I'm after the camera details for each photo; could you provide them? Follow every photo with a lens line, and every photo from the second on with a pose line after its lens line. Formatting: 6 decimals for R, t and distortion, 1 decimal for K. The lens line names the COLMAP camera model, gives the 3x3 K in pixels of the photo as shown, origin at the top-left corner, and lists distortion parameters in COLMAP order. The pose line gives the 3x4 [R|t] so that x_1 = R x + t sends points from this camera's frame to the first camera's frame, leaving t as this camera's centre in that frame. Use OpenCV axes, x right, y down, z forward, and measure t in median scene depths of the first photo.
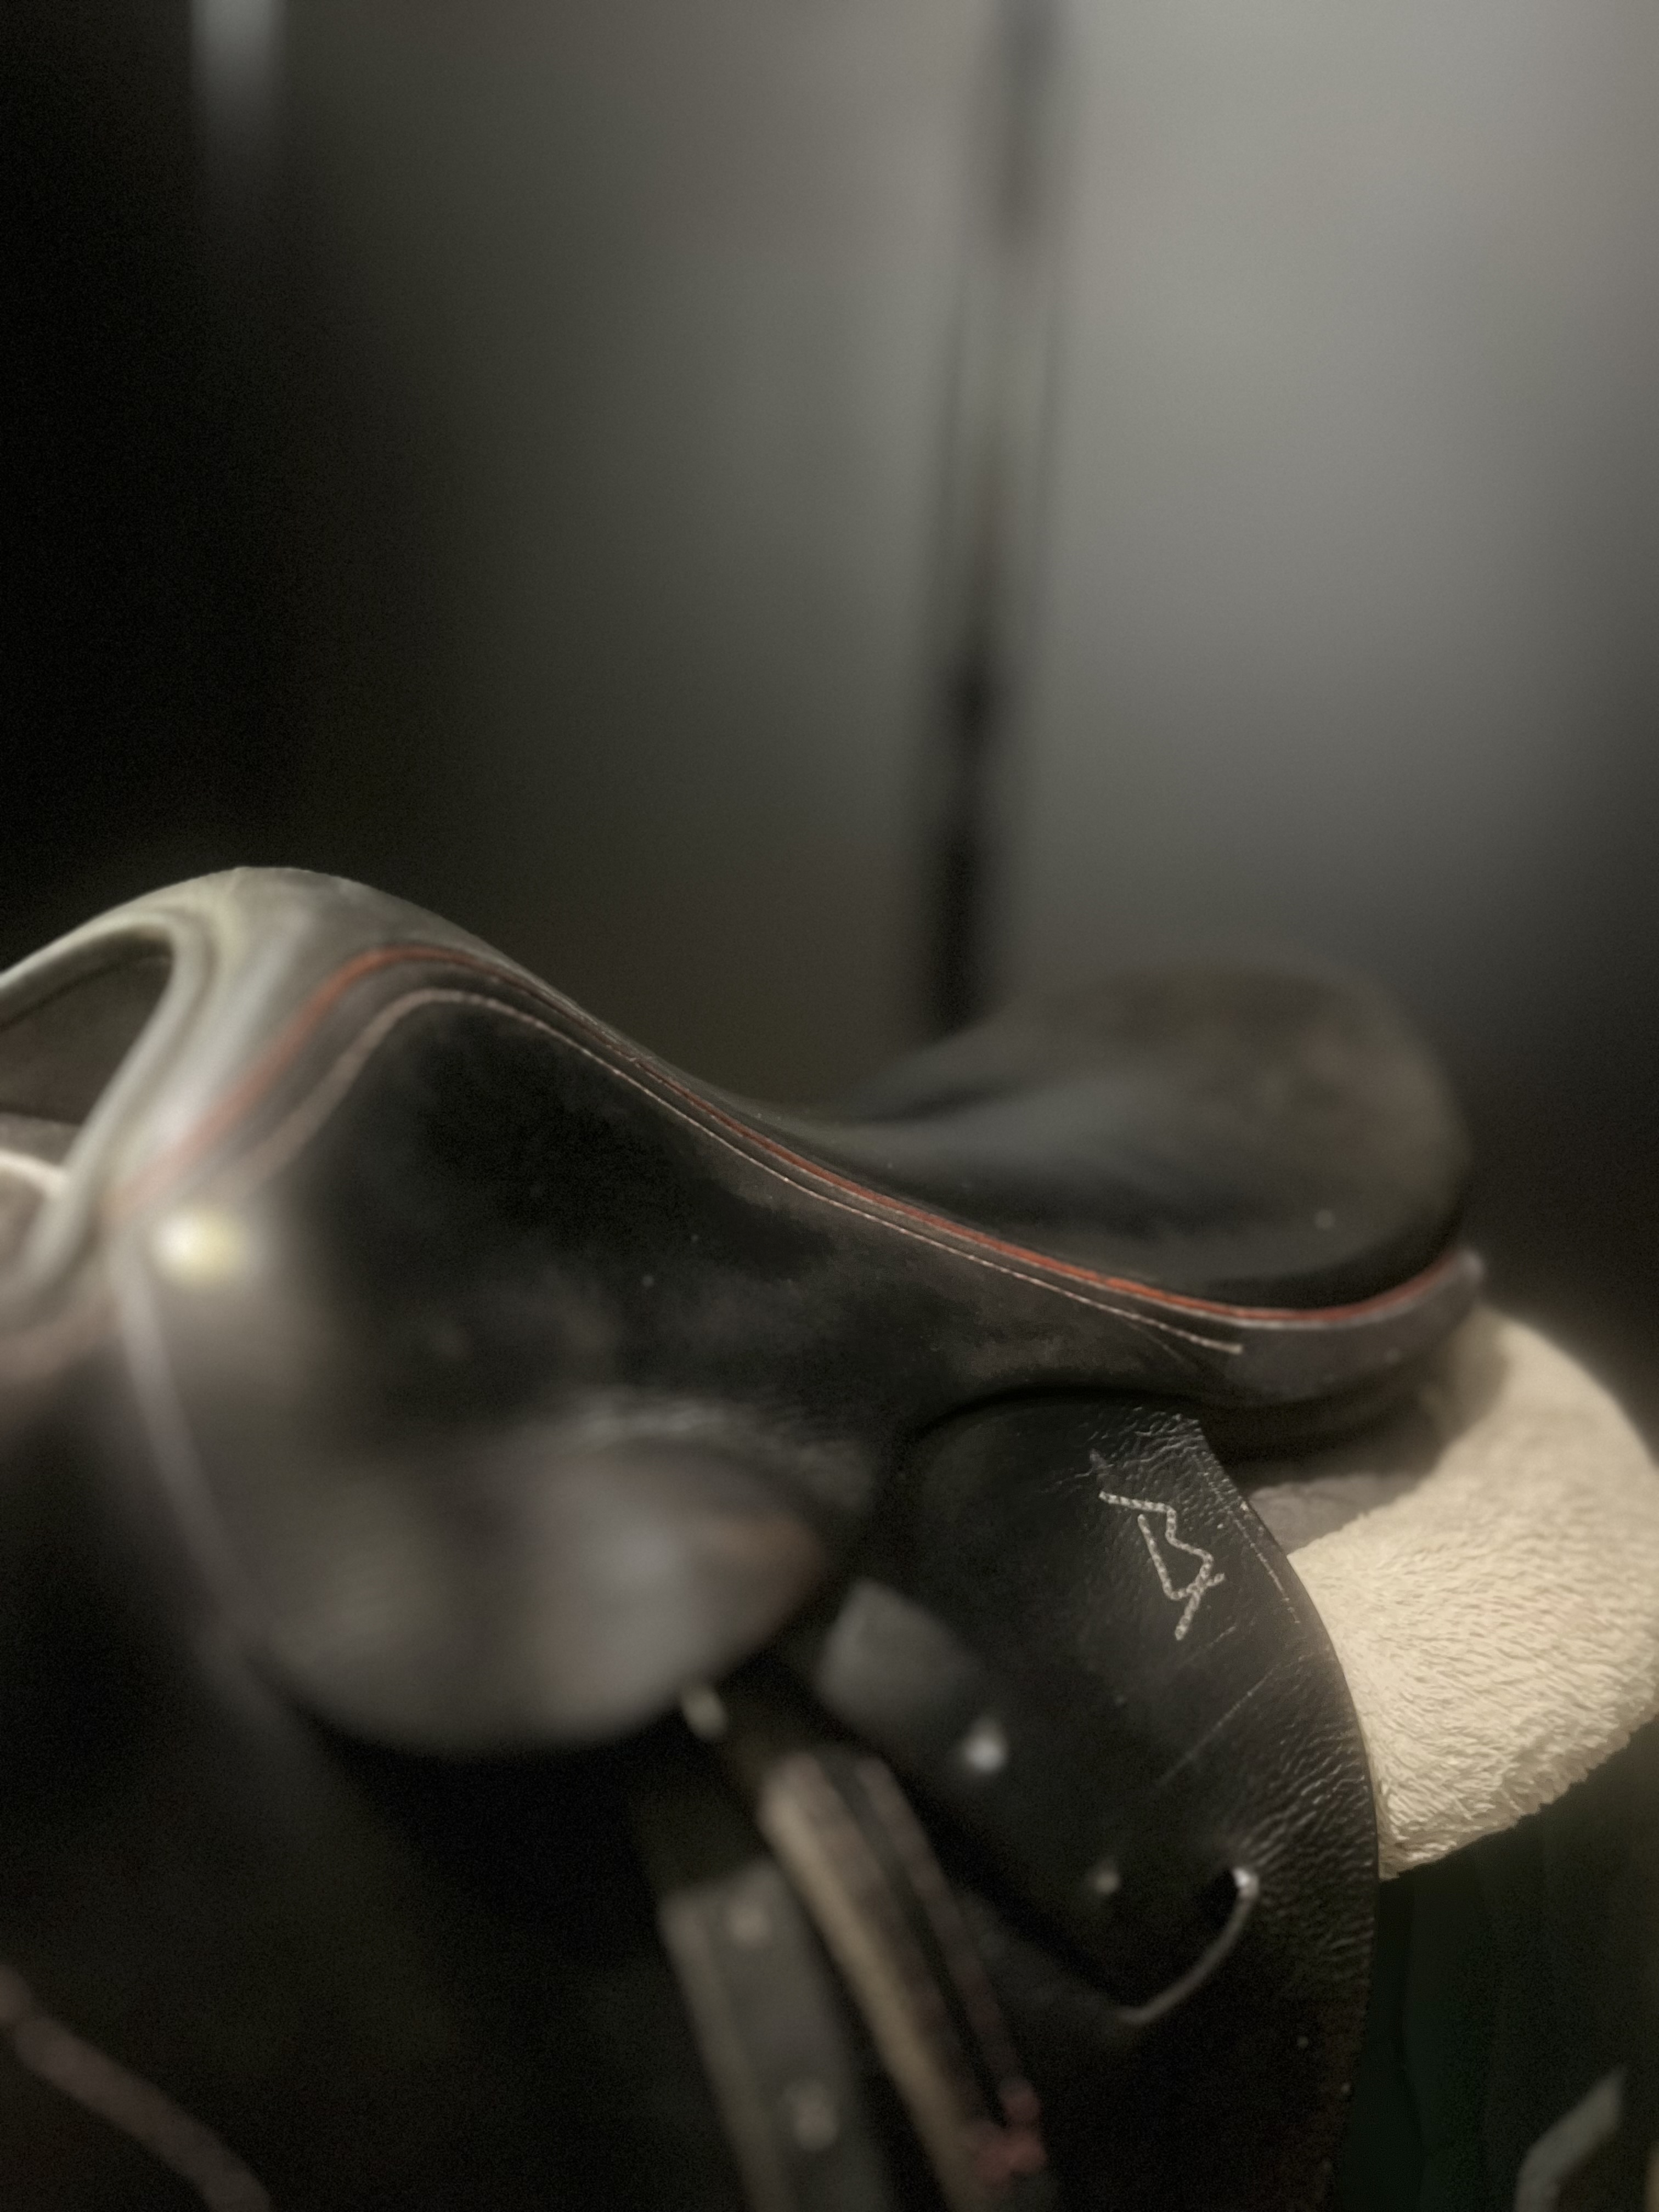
lens RADIAL K [[1649.2, 0, 829.5], [0, 1649.2, 1106.0], [0, 0, 1]] dist [0.006610, 0.003938]
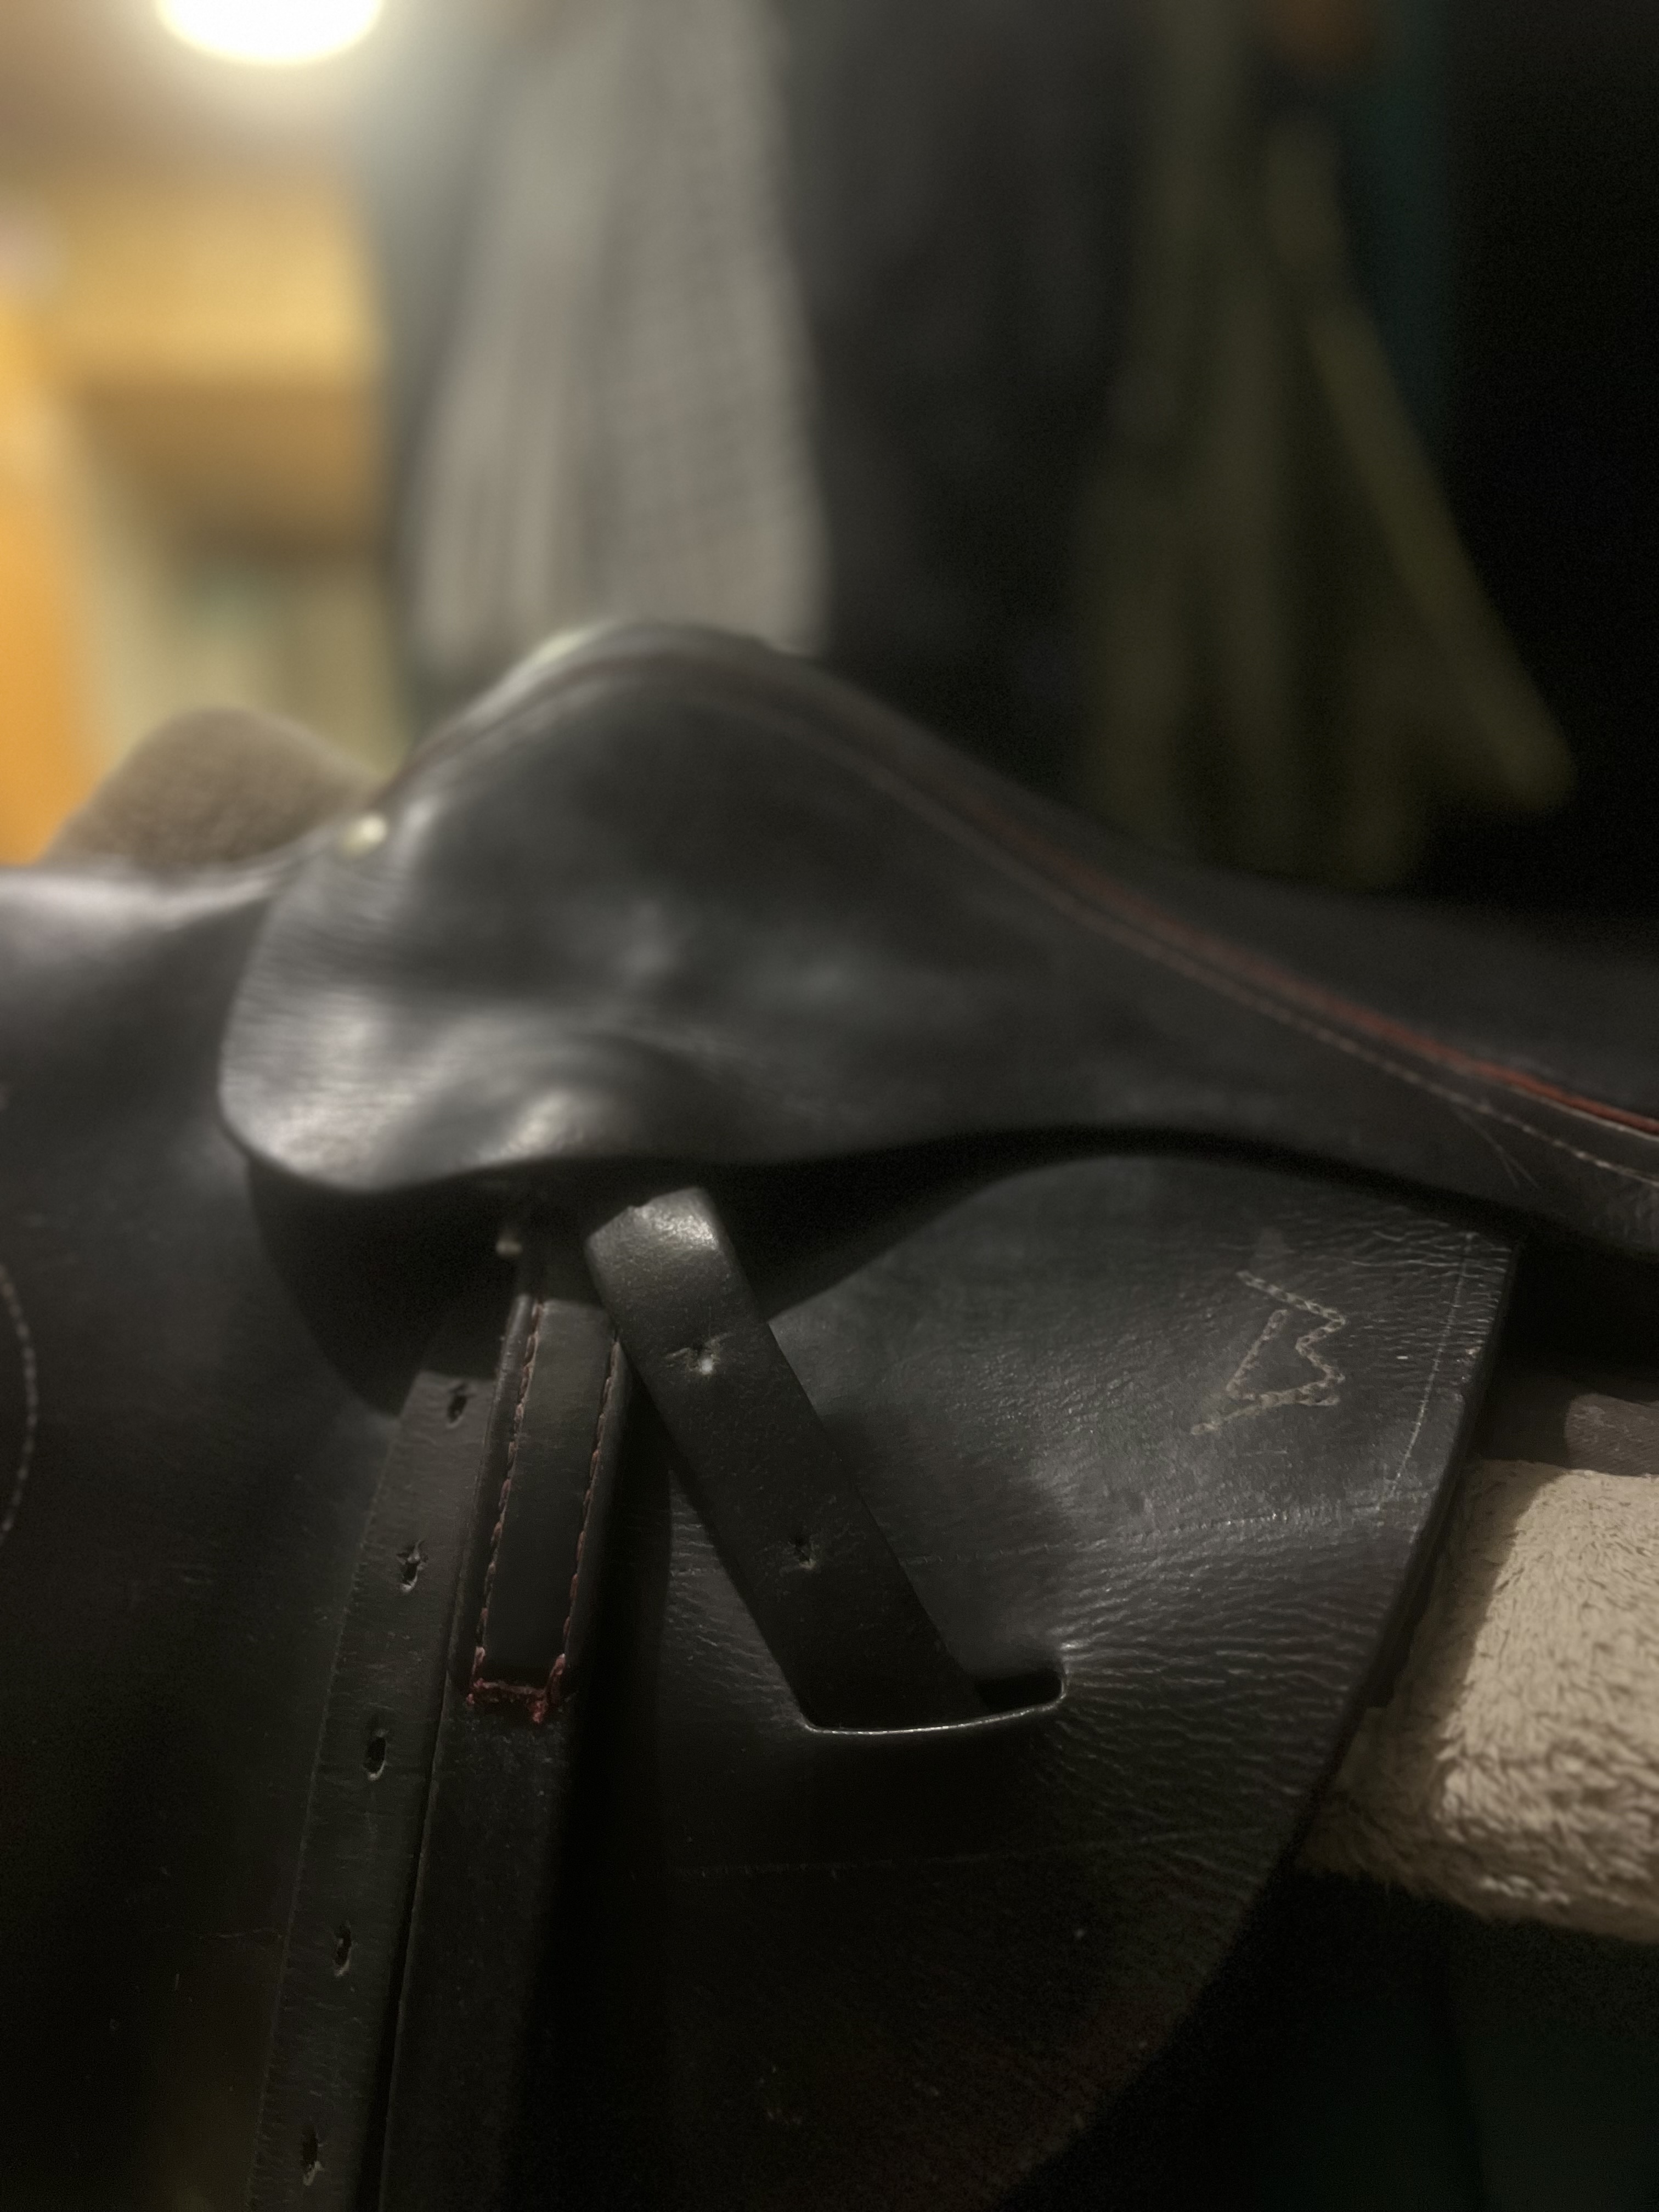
lens RADIAL K [[1649.2, 0, 829.5], [0, 1649.2, 1106.0], [0, 0, 1]] dist [0.006610, 0.003938]
pose [[0.558496, 0.067689, -0.826741, 0.719383], [-0.115515, 0.993300, 0.003291, 0.179751], [0.821425, 0.093663, 0.562574, 0.395937]]
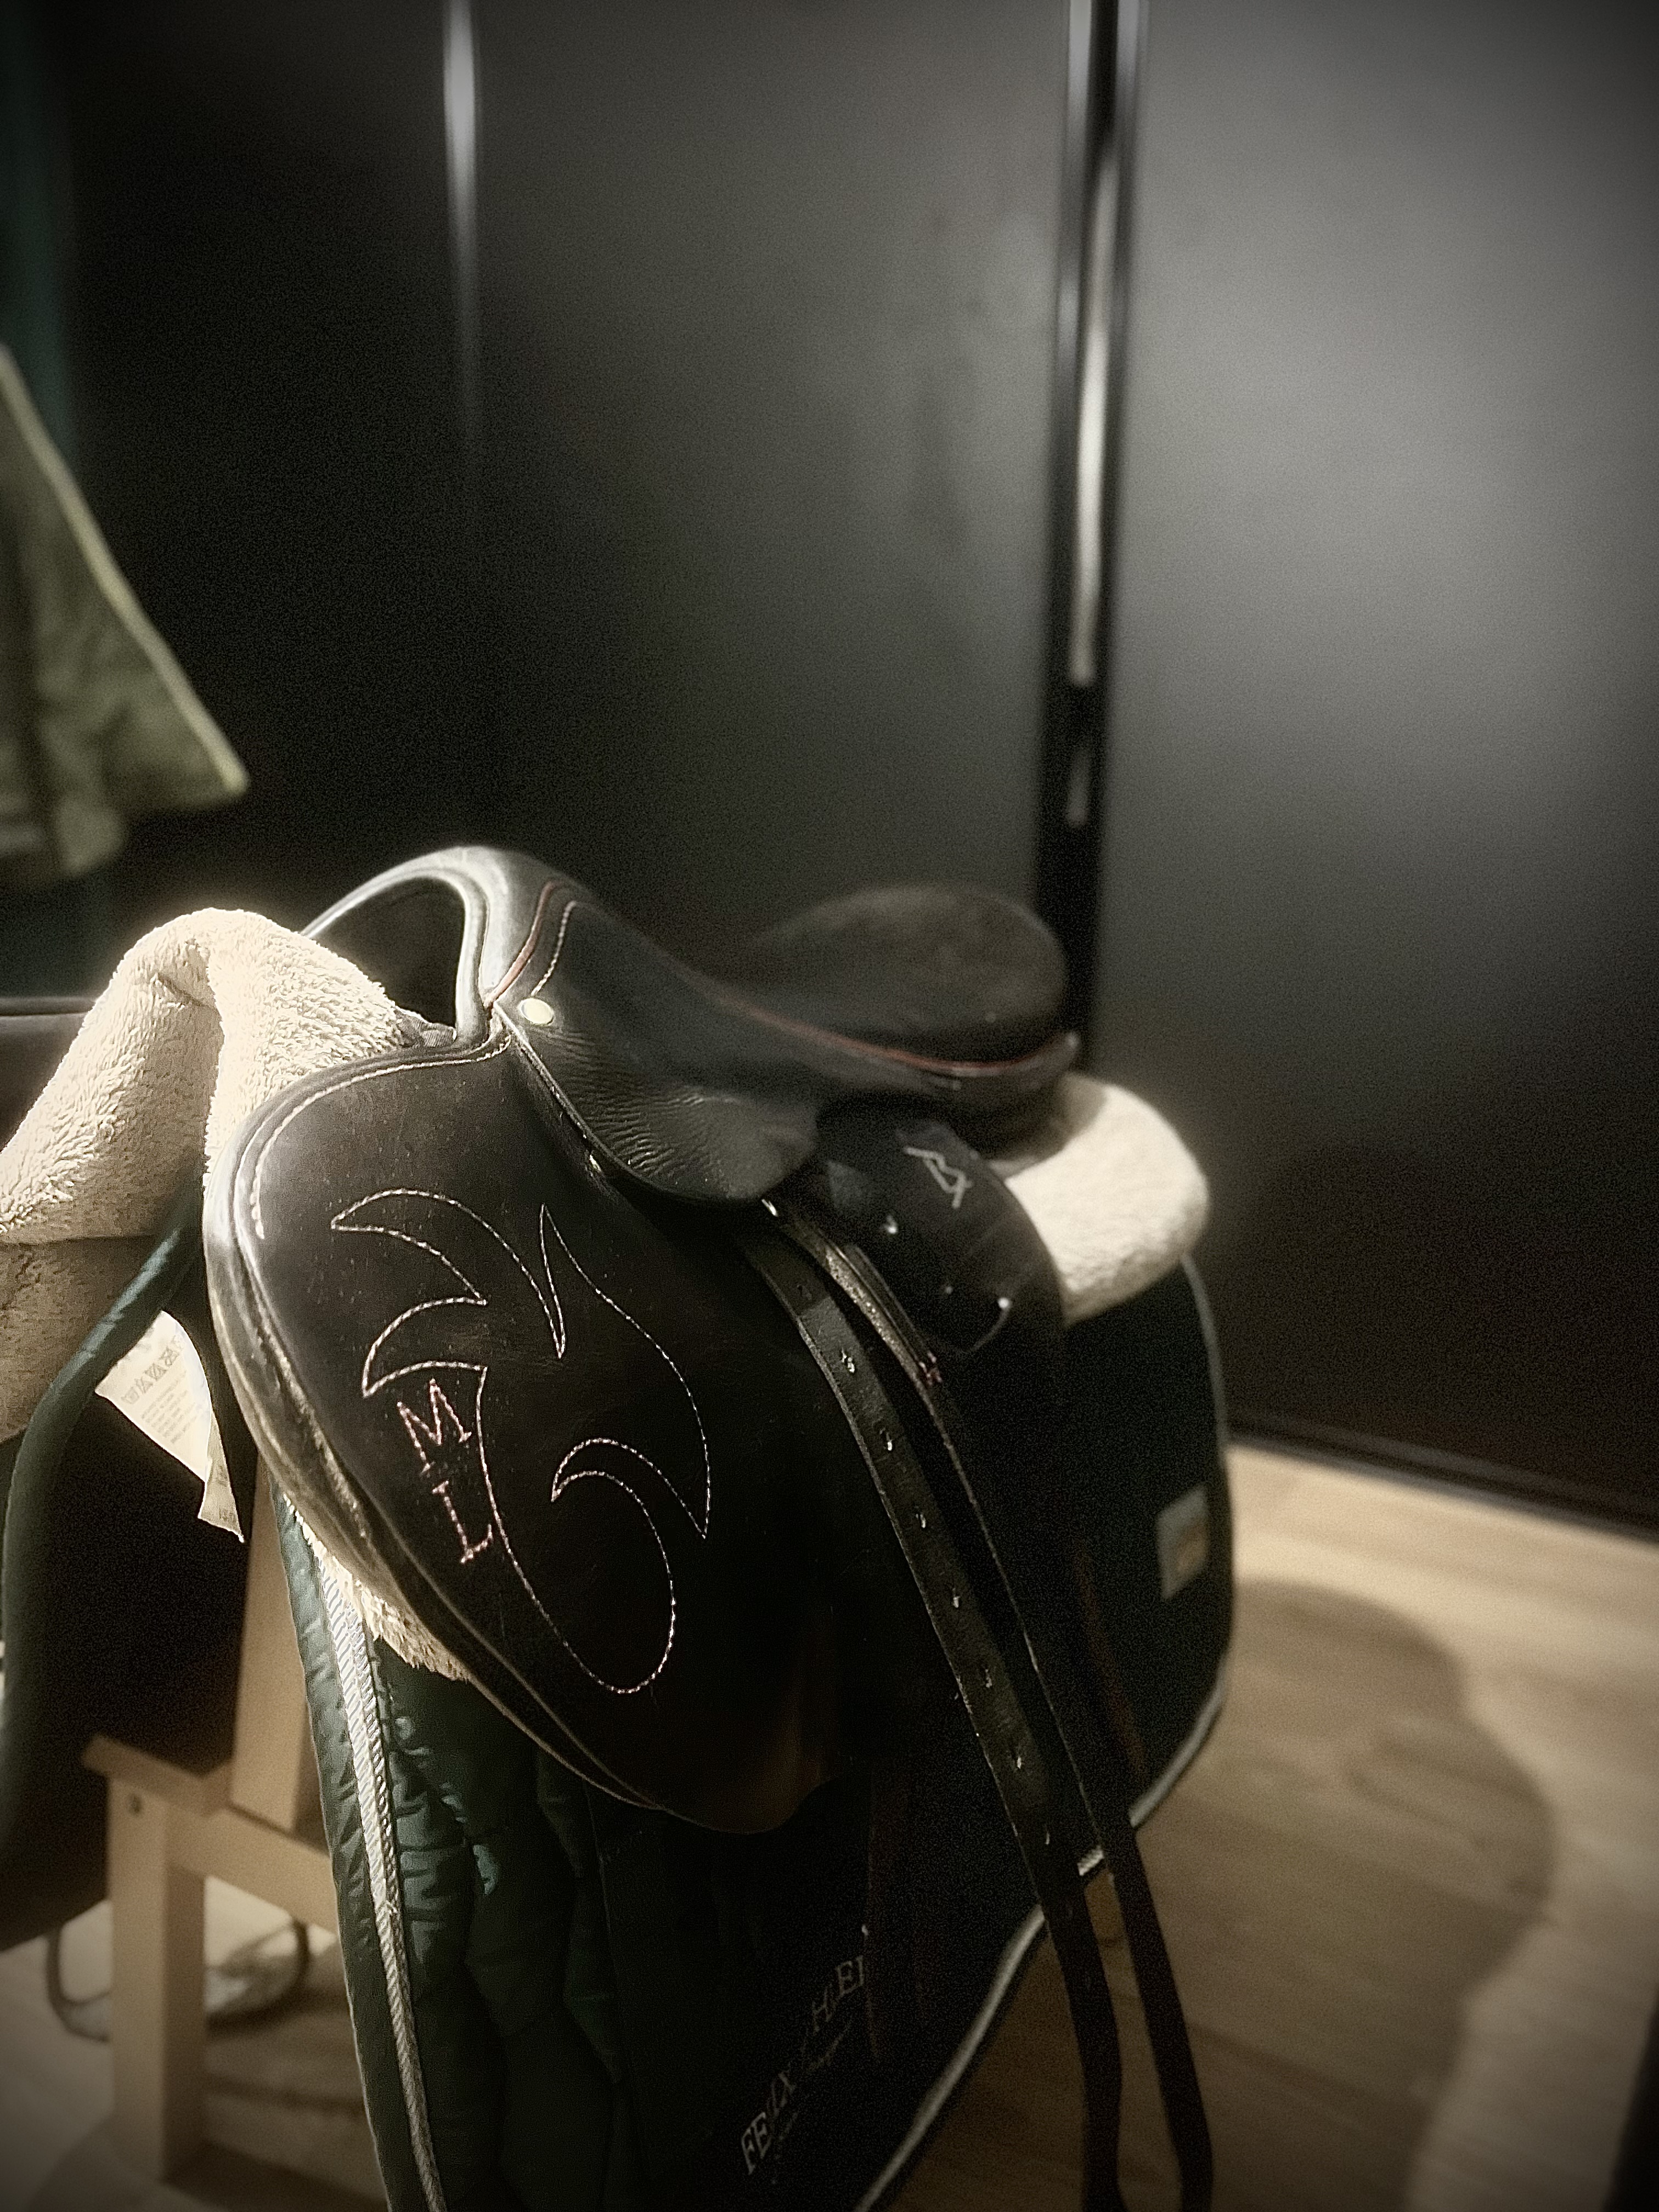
lens RADIAL K [[1702.3, 0, 829.5], [0, 1702.3, 1106.0], [0, 0, 1]] dist [-0.108698, 0.000094]
pose [[0.964764, -0.101241, 0.242858, -0.388786], [0.103254, 0.994645, 0.004461, 0.172254], [-0.242010, 0.020772, 0.970051, -0.870361]]
